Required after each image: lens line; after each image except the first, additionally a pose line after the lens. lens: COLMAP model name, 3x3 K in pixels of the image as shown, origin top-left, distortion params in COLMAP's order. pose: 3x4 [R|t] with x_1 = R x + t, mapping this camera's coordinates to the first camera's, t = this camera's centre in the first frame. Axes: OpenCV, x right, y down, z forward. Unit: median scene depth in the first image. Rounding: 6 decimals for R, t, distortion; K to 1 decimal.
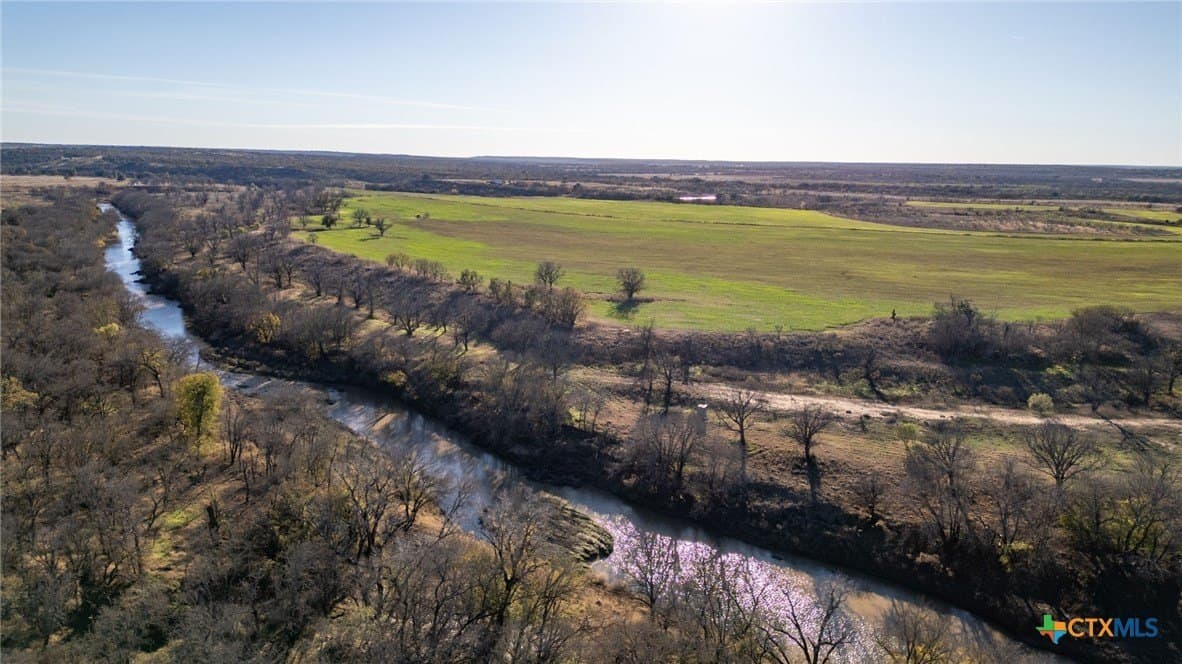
lens RADIAL K [[825.5, 0, 595.2], [0, 825.5, 333.9], [0, 0, 1]] dist [0.087092, -0.076240]
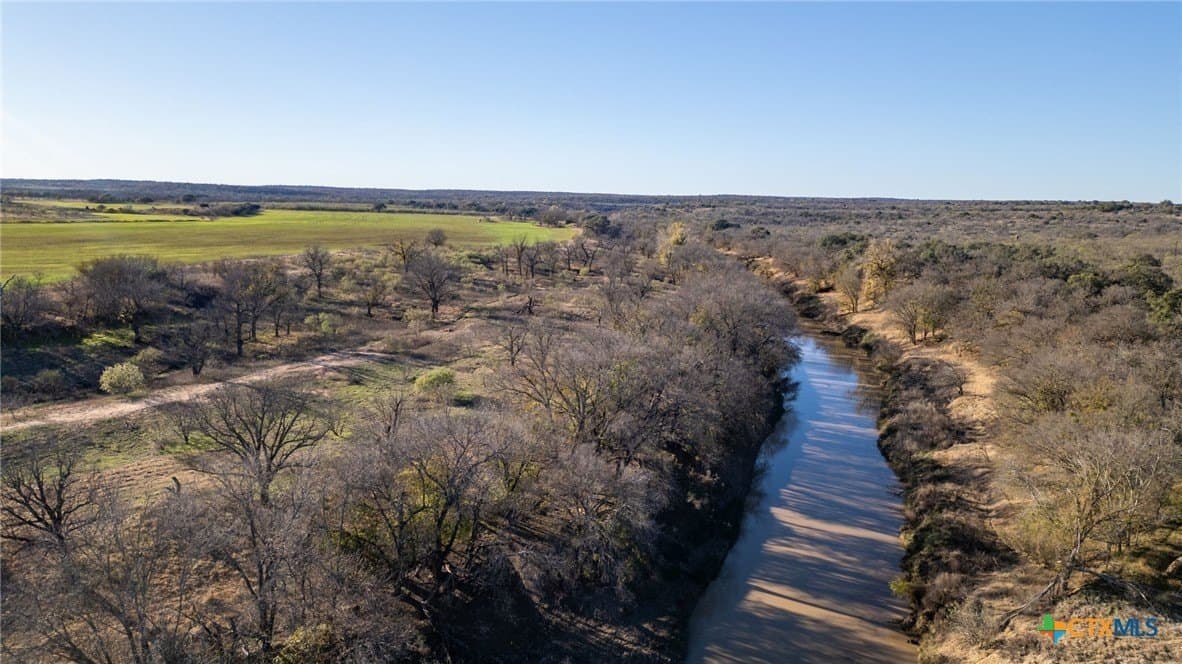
lens RADIAL K [[825.5, 0, 595.2], [0, 825.5, 333.9], [0, 0, 1]] dist [0.087092, -0.076240]
pose [[0.401445, -0.154116, 0.902824, 0.123934], [0.166975, 0.981536, 0.093306, 0.050441], [-0.900534, 0.113292, 0.419766, 0.437426]]
